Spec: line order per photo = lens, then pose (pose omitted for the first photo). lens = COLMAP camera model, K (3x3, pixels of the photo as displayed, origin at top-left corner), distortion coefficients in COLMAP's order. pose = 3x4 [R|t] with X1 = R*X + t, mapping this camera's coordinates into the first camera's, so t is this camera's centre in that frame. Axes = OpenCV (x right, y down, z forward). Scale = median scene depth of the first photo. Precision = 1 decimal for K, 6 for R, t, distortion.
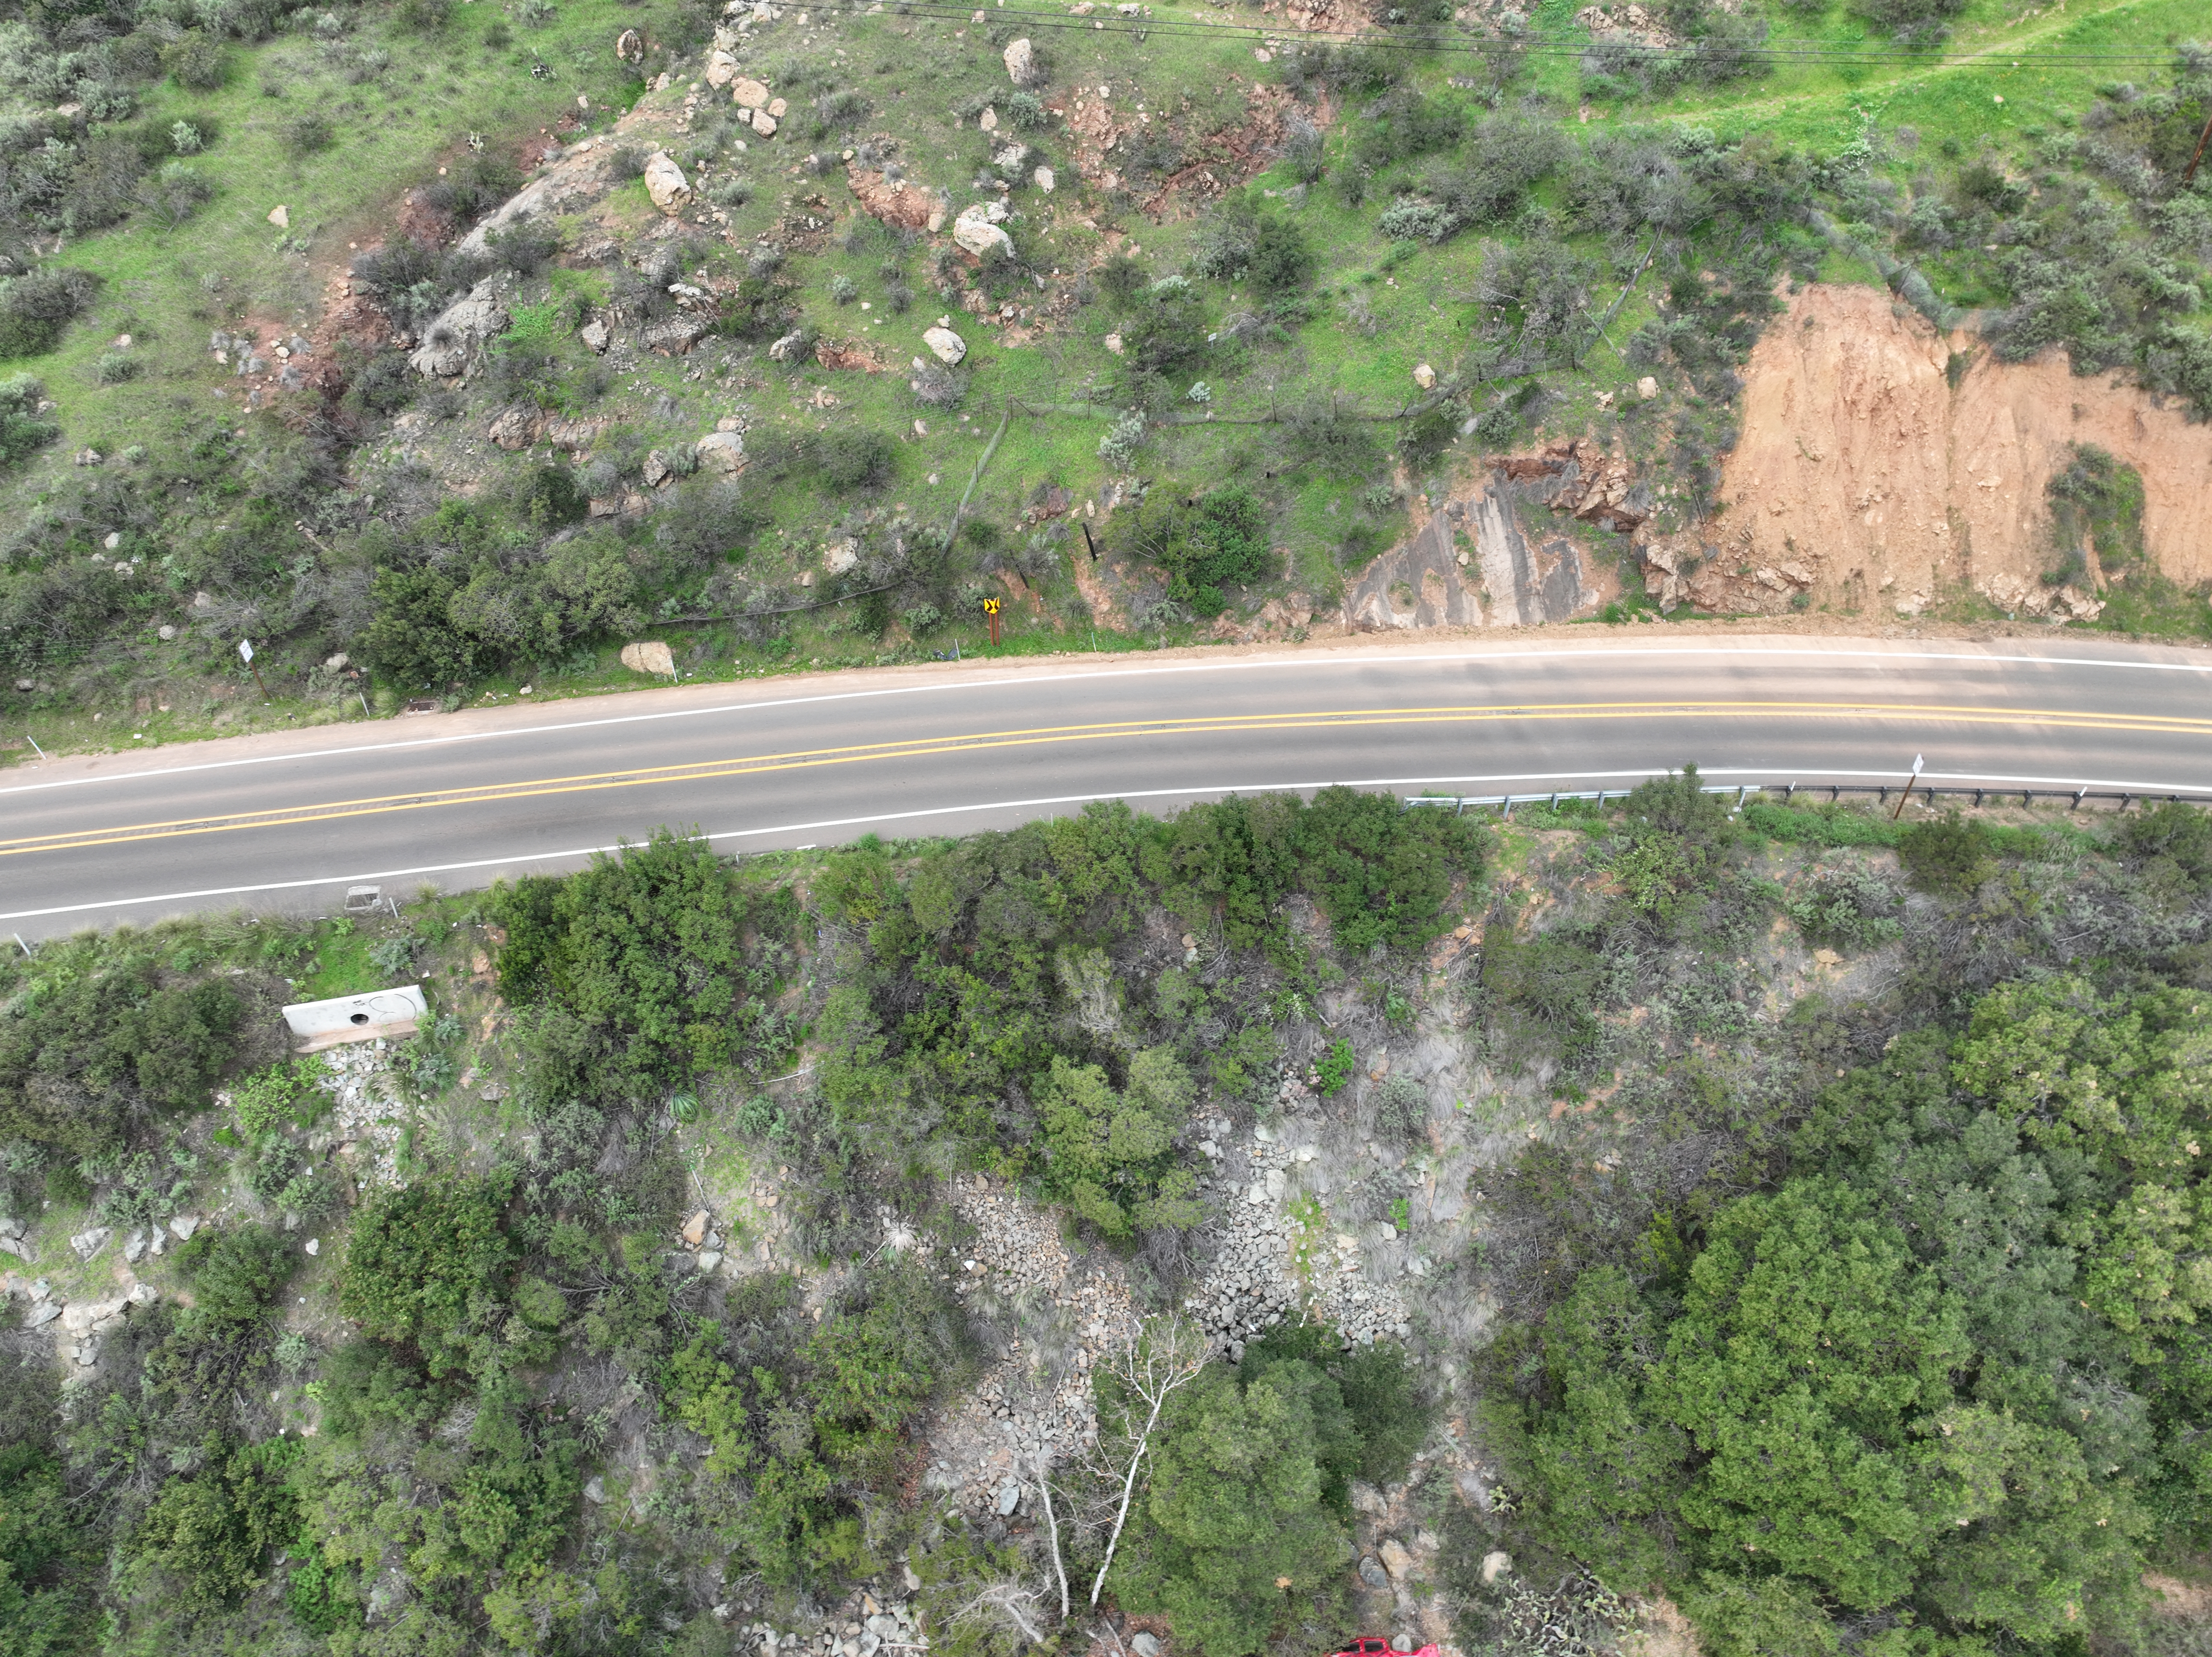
lens RADIAL K [[1601.3, 0, 1105.1], [0, 1601.3, 828.4], [0, 0, 1]] dist [-0.000646, 0.018293]
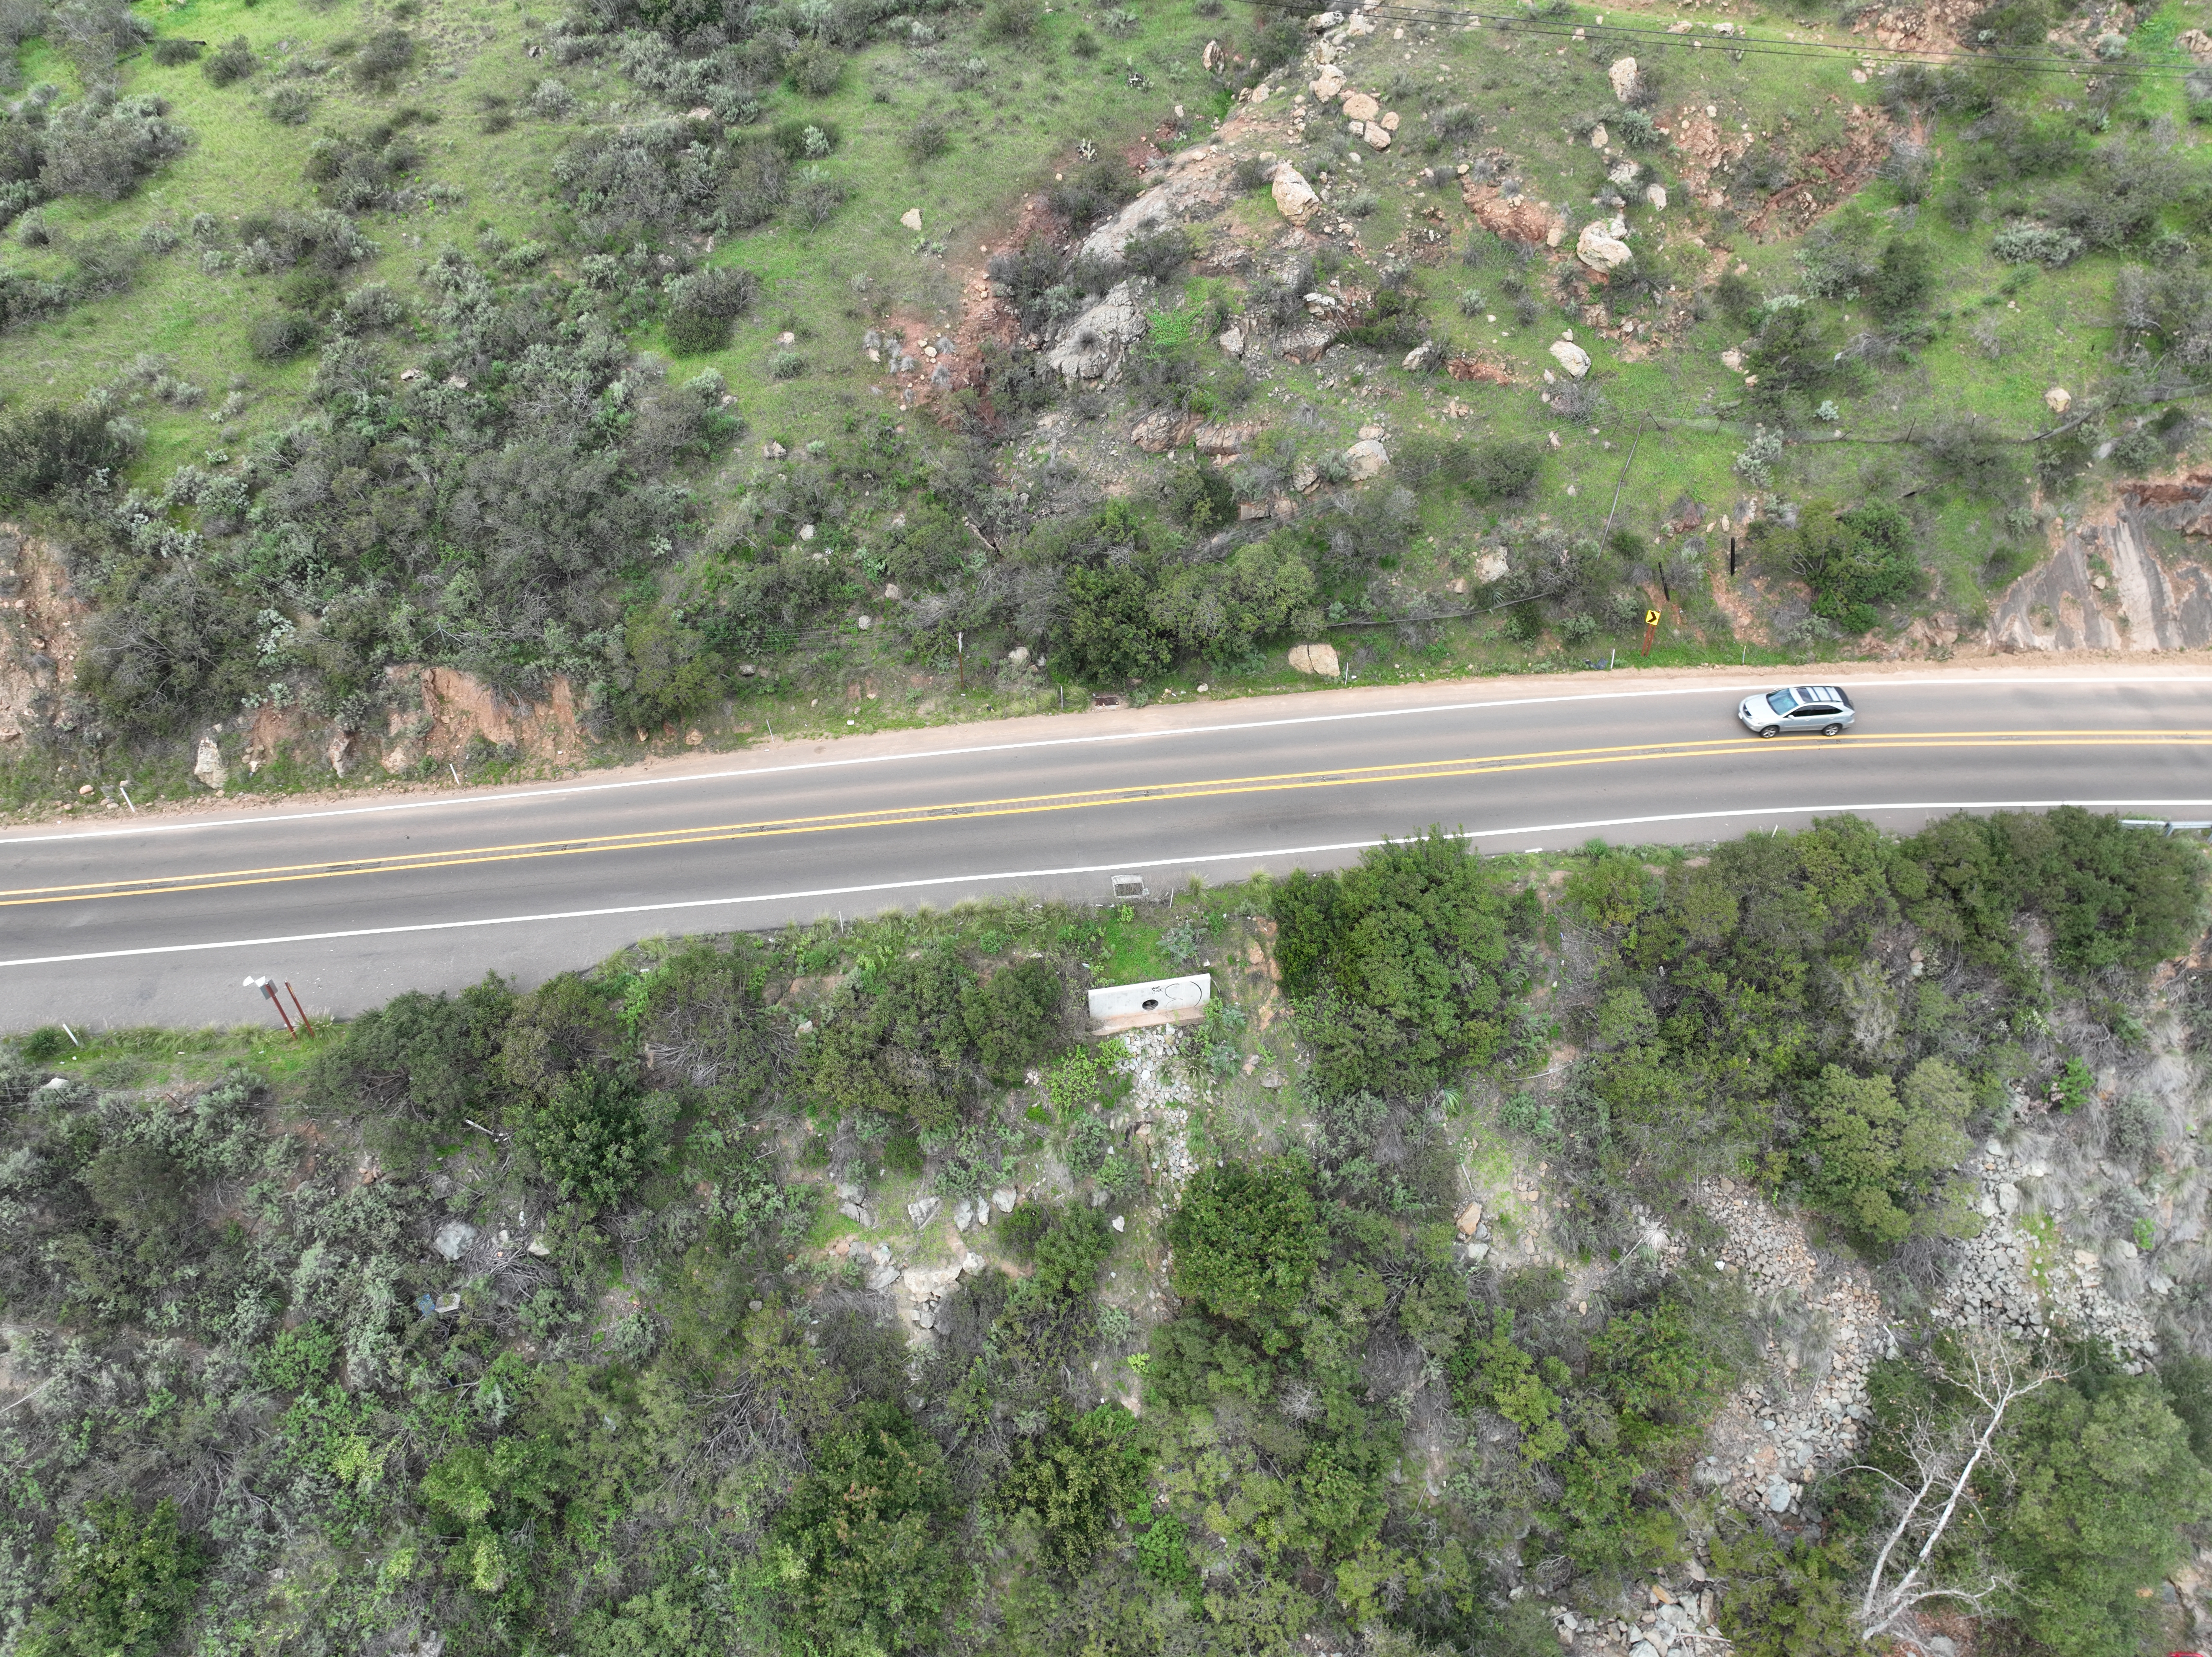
lens RADIAL K [[1601.3, 0, 1092.7], [0, 1601.3, 828.2], [0, 0, 1]] dist [-0.000646, 0.018293]
pose [[0.999205, 0.030780, -0.025354, -0.412093], [-0.030738, 0.999525, 0.002052, 0.003694], [0.025405, -0.001271, 0.999676, -0.027412]]
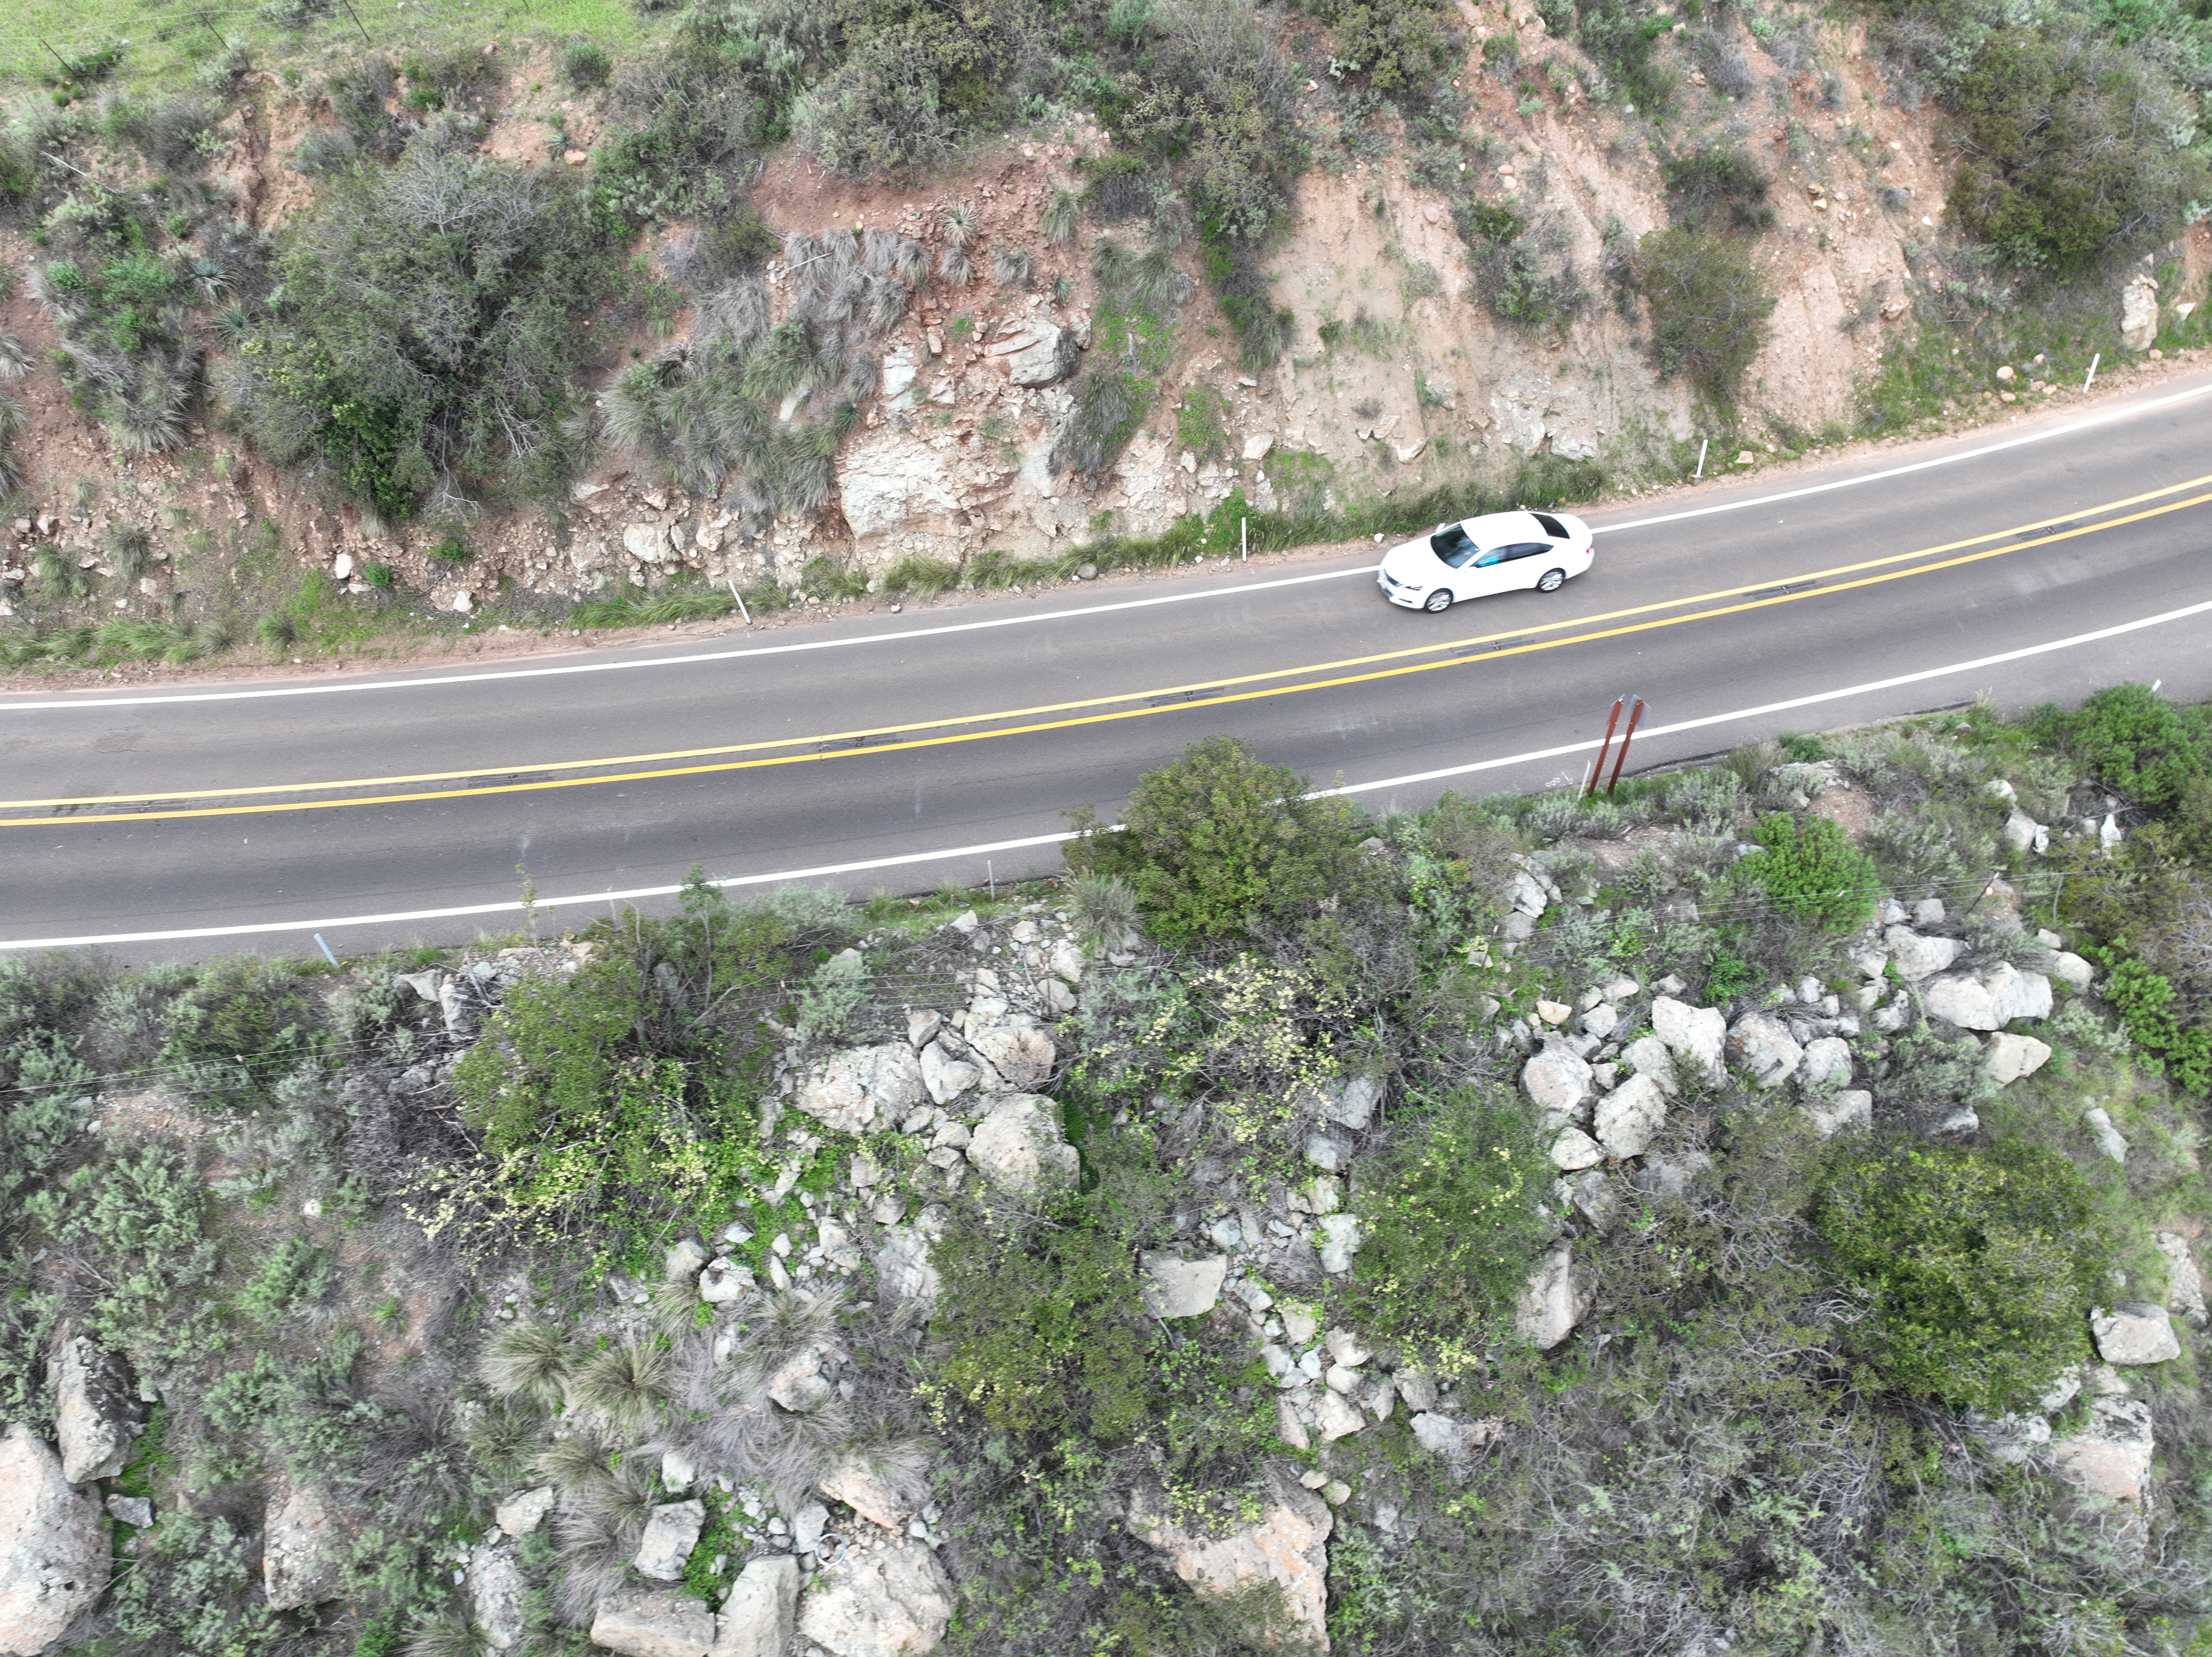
lens RADIAL K [[1601.3, 0, 1106.5], [0, 1601.3, 830.8], [0, 0, 1]] dist [-0.000646, 0.018293]
pose [[0.982626, -0.147194, 0.113052, -1.496305], [0.133215, 0.983473, 0.122612, 0.056248], [-0.129232, -0.105422, 0.985995, 0.279110]]
